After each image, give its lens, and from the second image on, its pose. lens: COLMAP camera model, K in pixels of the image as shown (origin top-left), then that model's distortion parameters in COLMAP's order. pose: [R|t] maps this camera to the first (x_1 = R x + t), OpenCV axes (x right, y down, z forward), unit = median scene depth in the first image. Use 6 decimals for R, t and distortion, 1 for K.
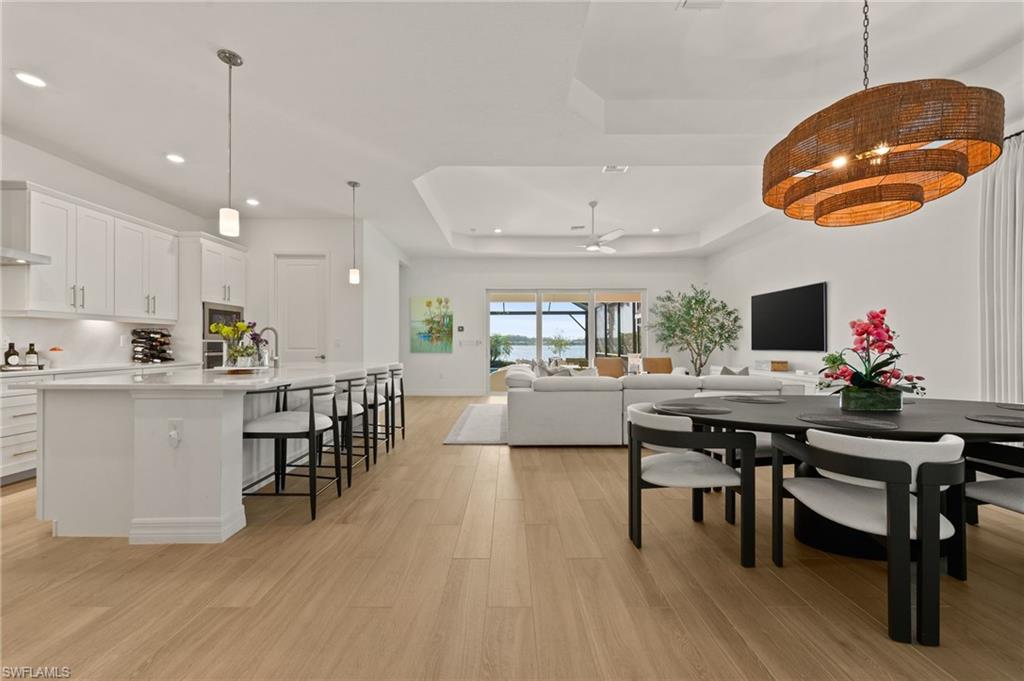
lens RADIAL K [[404.2, 0, 512.4], [0, 404.2, 343.6], [0, 0, 1]] dist [0.001255, 0.000160]
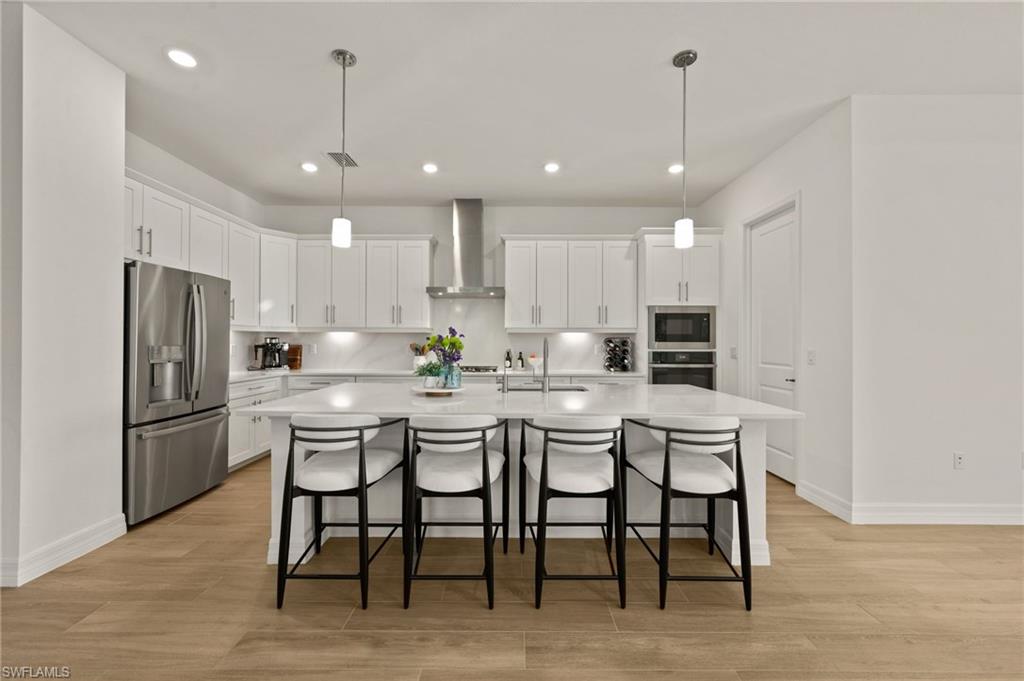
lens RADIAL K [[404.2, 0, 511.2], [0, 404.2, 339.8], [0, 0, 1]] dist [0.001255, 0.000160]
pose [[-0.010291, -0.006112, -0.999928, 0.103551], [-0.002698, 0.999978, -0.006084, -0.020333], [0.999943, 0.002635, -0.010307, 0.614082]]
